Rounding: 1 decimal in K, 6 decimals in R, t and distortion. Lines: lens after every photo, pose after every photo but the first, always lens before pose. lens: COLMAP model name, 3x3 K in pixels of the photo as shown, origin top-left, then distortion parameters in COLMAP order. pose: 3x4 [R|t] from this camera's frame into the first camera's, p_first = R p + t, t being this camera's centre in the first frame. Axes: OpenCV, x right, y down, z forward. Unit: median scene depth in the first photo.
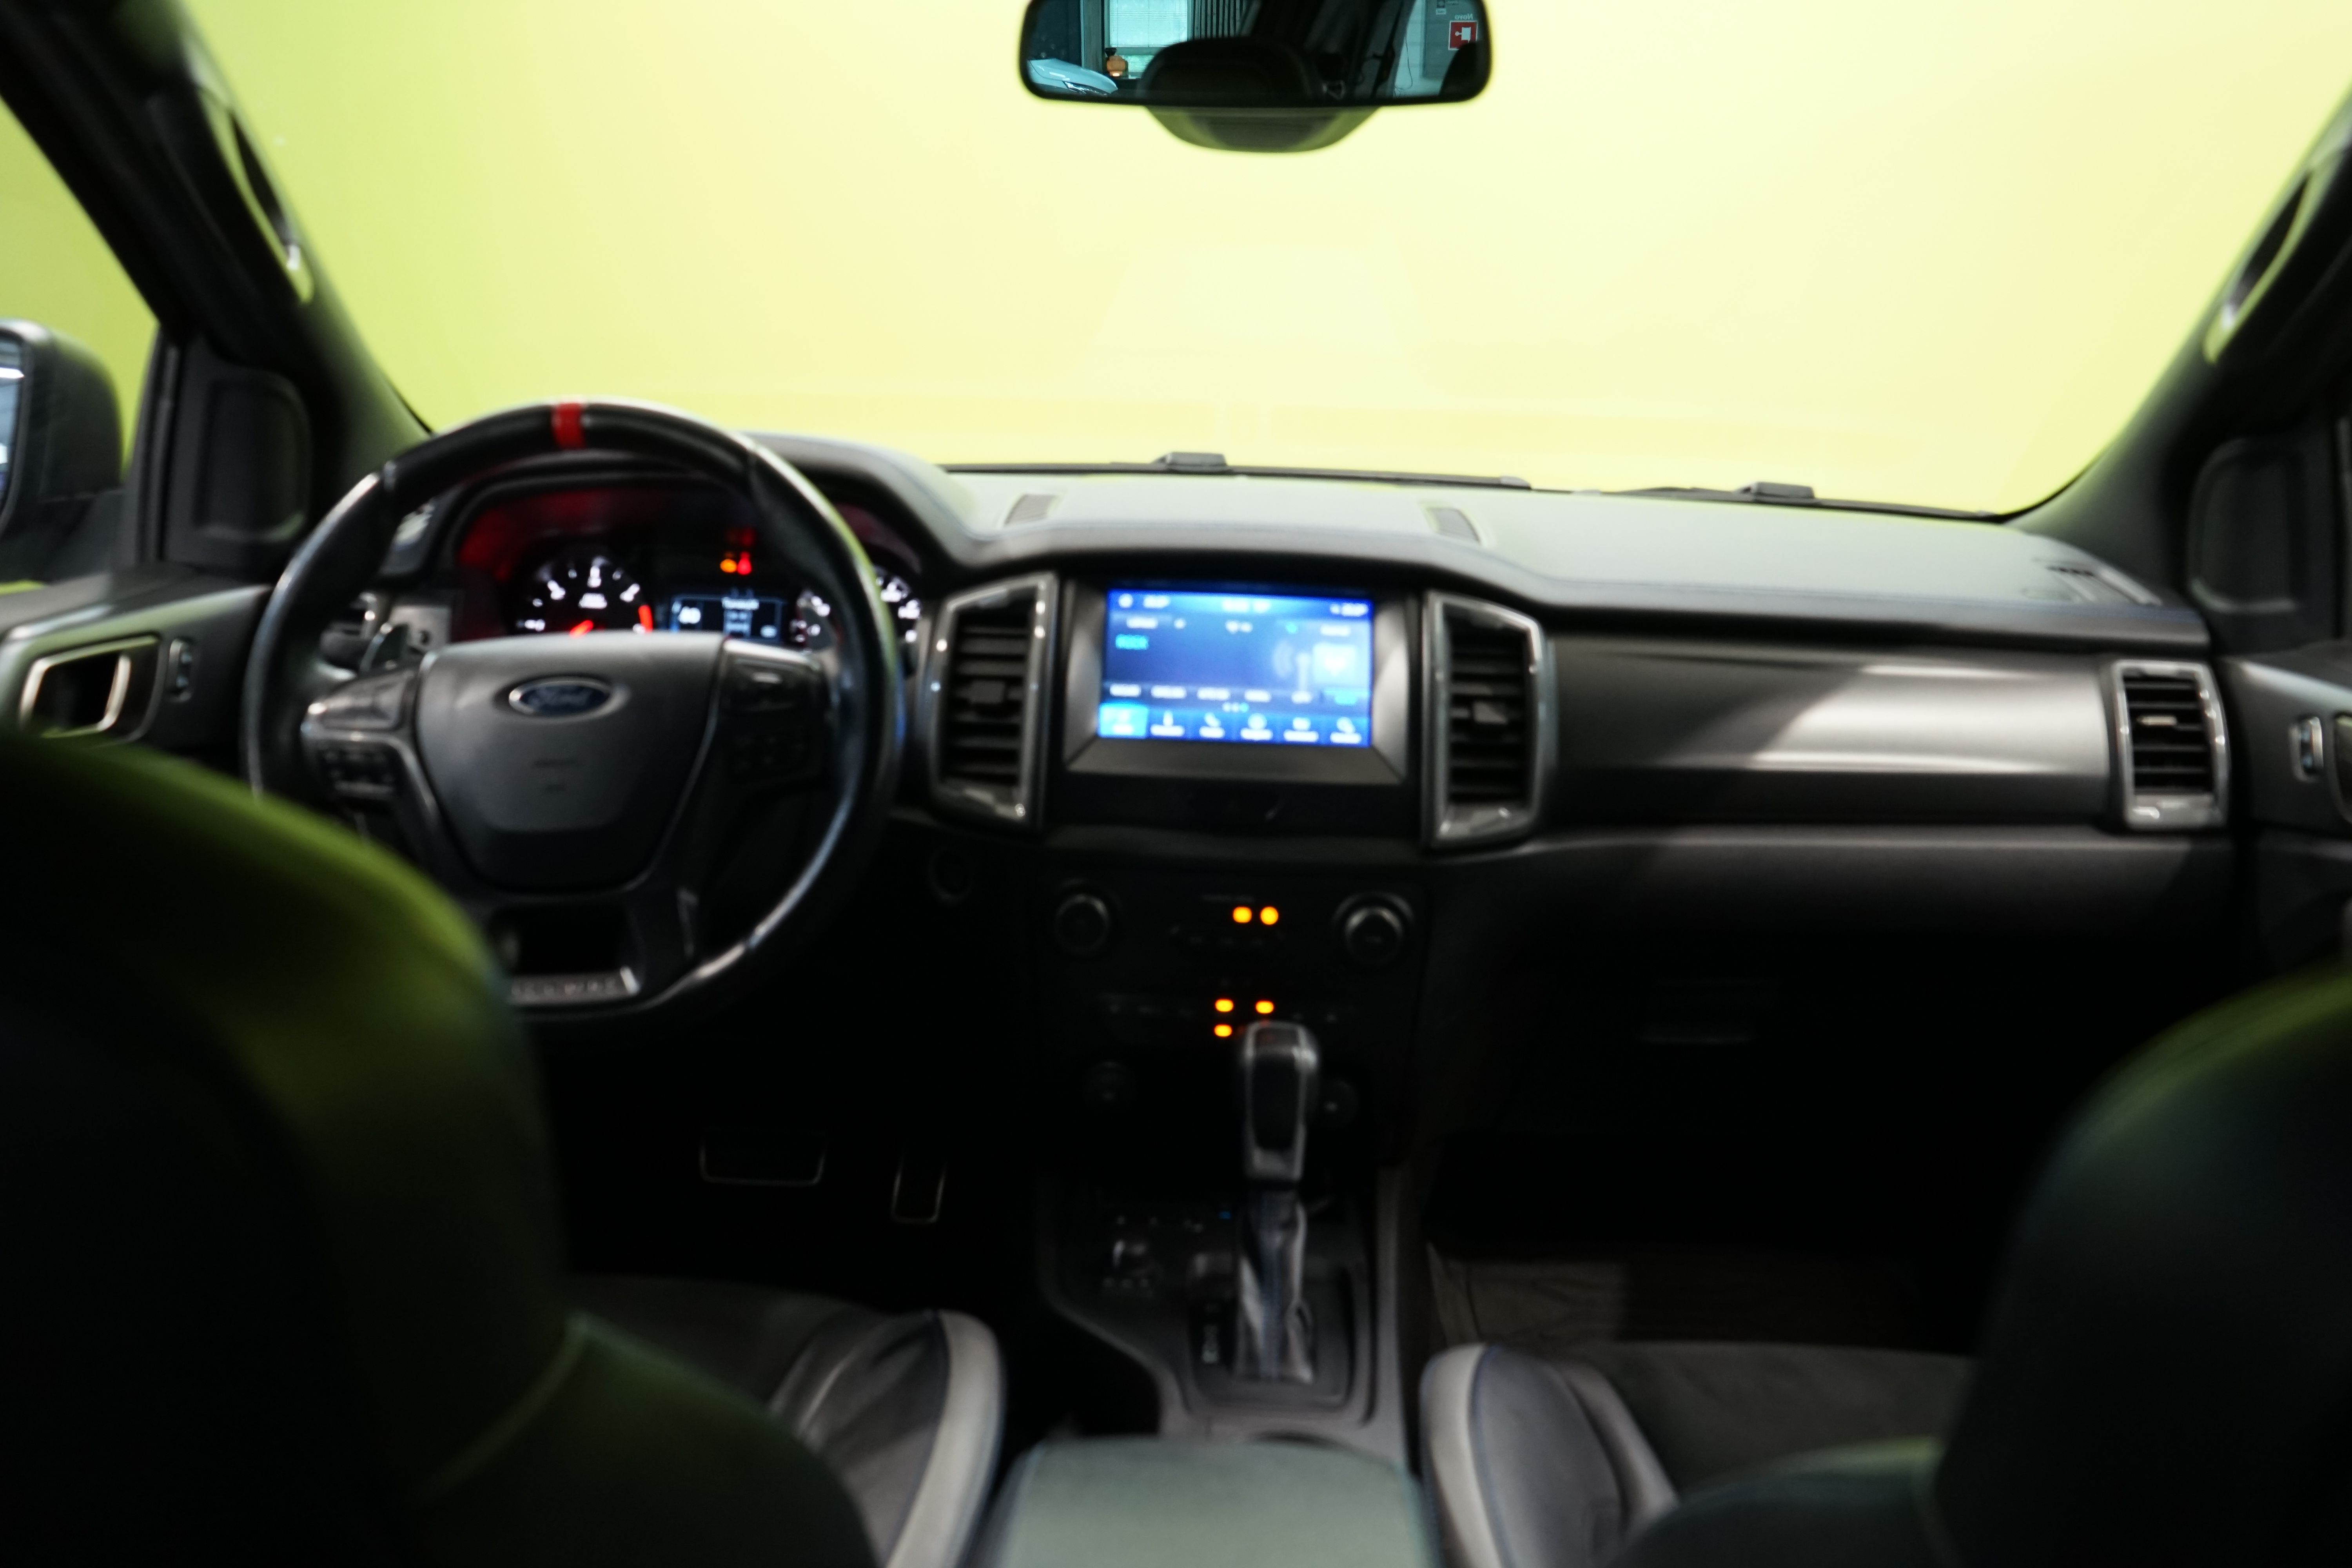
lens RADIAL K [[1950.0, 0, 1176.0], [0, 1950.0, 784.0], [0, 0, 1]] dist [-0.009549, 0.052586]
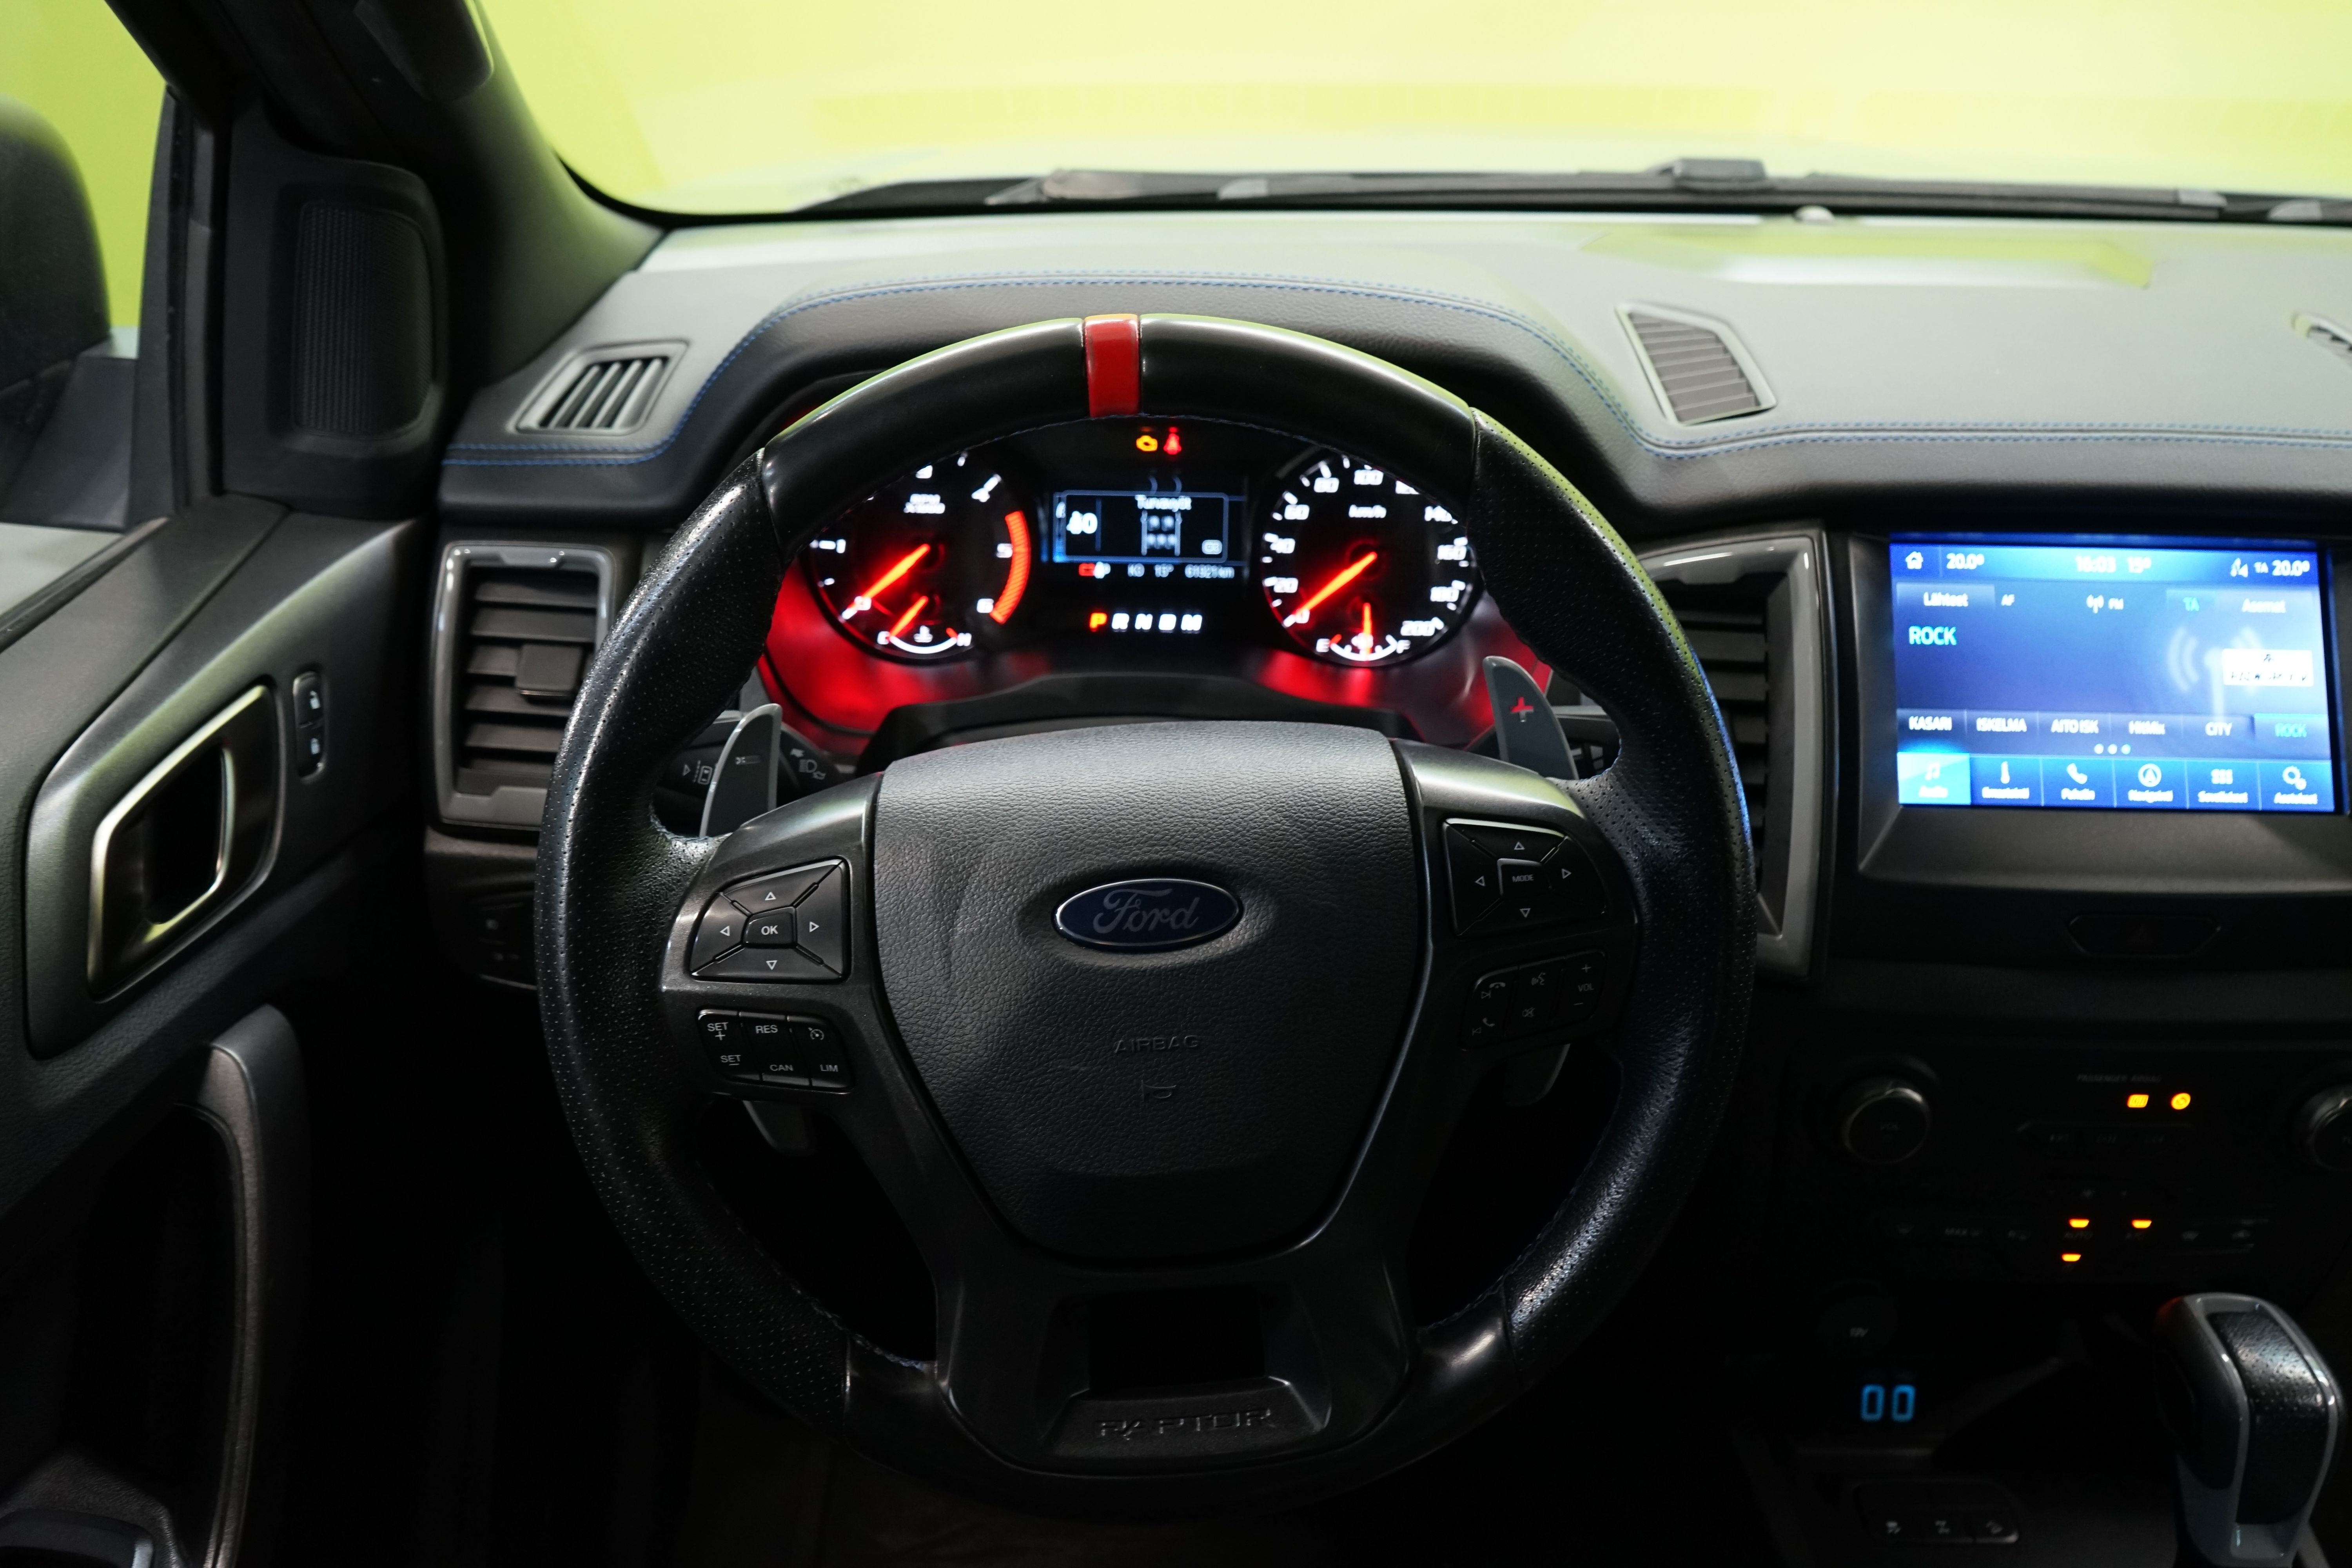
lens RADIAL K [[1950.0, 0, 1176.0], [0, 1950.0, 784.0], [0, 0, 1]] dist [-0.009549, 0.052586]
pose [[0.996843, -0.038975, 0.069179, -0.299379], [0.018753, 0.962154, 0.271860, -0.196850], [-0.077157, -0.269704, 0.959847, 0.426128]]
